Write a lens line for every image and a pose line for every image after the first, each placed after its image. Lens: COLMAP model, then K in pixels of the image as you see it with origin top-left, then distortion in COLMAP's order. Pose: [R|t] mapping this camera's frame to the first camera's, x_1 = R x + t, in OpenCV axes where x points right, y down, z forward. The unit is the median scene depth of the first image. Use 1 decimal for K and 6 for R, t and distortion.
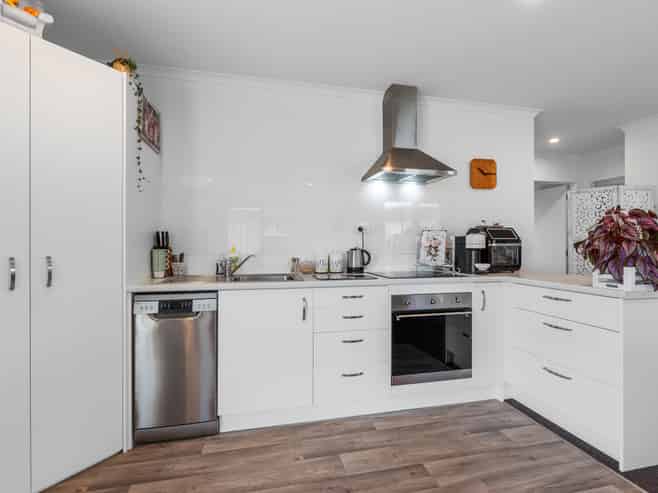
lens RADIAL K [[331.2, 0, 325.4], [0, 331.2, 247.0], [0, 0, 1]] dist [-0.006695, -0.001717]
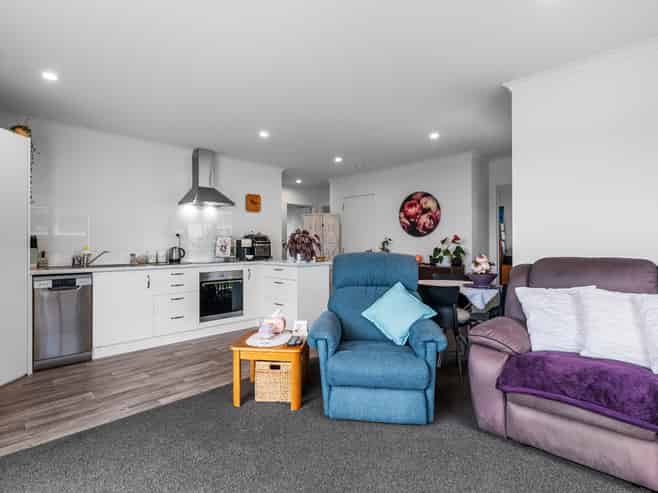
lens RADIAL K [[331.2, 0, 322.3], [0, 331.2, 246.2], [0, 0, 1]] dist [-0.006695, -0.001717]
pose [[0.836647, -0.002942, 0.547735, -0.195760], [0.003493, 0.999994, 0.000036, 0.001863], [-0.547732, 0.001883, 0.836652, -0.756356]]
